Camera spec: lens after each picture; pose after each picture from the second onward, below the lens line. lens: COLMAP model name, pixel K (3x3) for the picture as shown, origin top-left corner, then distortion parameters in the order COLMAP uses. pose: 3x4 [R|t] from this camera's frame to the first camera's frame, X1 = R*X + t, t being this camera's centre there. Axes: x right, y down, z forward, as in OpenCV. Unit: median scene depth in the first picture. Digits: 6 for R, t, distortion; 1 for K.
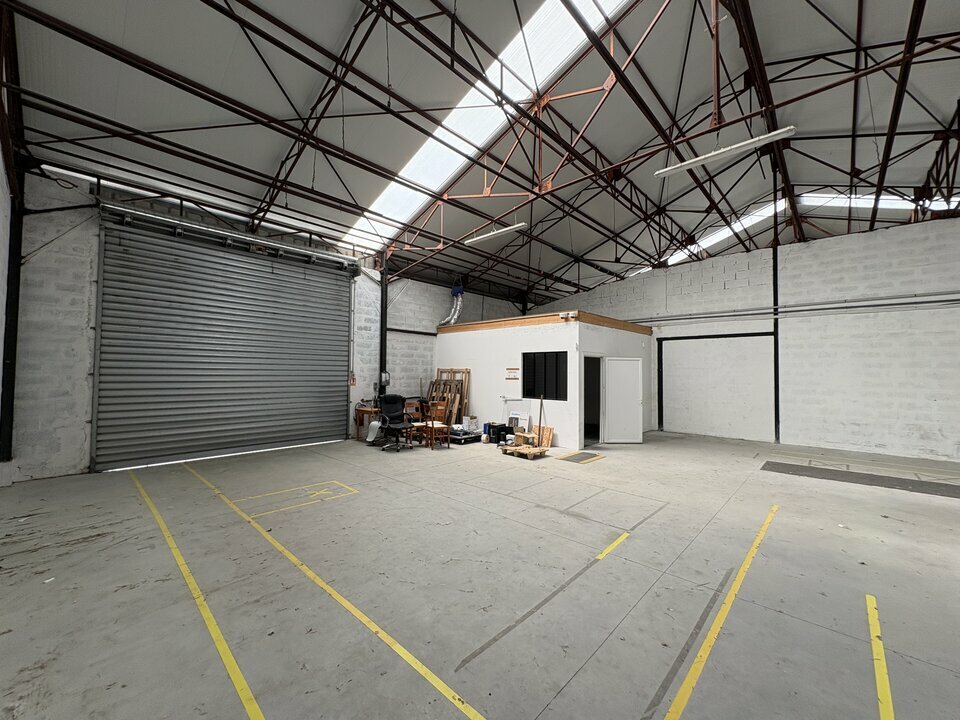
lens RADIAL K [[383.3, 0, 480.2], [0, 383.3, 358.4], [0, 0, 1]] dist [-0.000508, 0.000111]
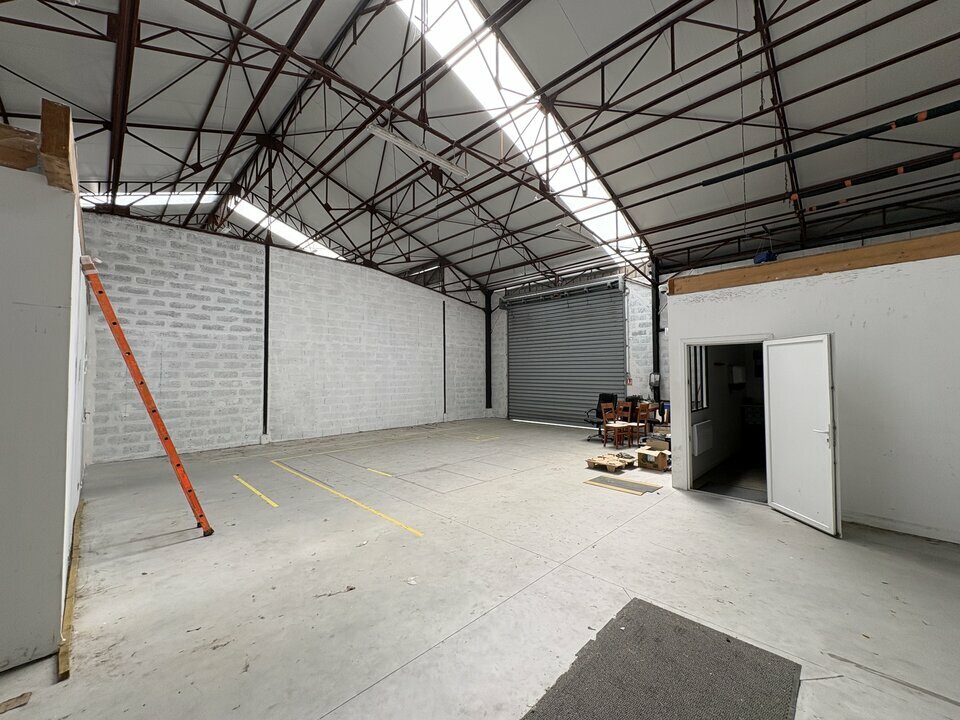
lens RADIAL K [[383.3, 0, 480.6], [0, 383.3, 359.4], [0, 0, 1]] dist [-0.000508, 0.000111]
pose [[-0.029664, -0.044558, -0.998566, 1.253837], [0.039649, 0.998167, -0.045718, 0.044260], [0.998773, -0.040949, -0.027843, 0.915133]]
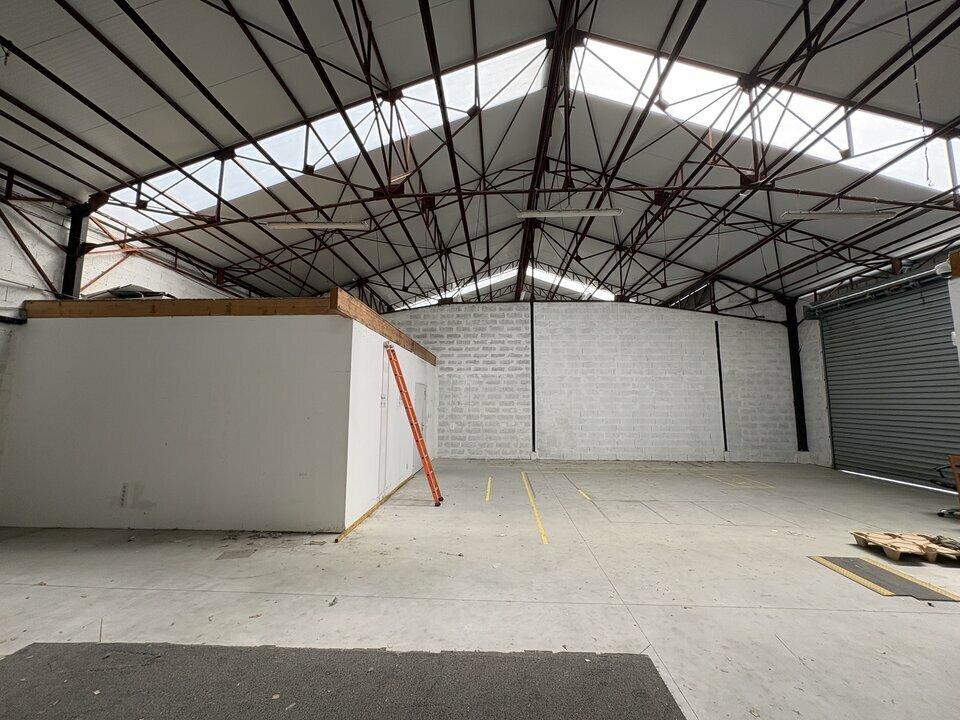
lens RADIAL K [[383.3, 0, 481.1], [0, 383.3, 359.5], [0, 0, 1]] dist [-0.000508, 0.000111]
pose [[-0.760888, -0.085267, -0.643257, 1.208096], [0.011728, 0.989360, -0.145018, 0.057265], [0.648777, -0.117886, -0.751792, 1.302799]]
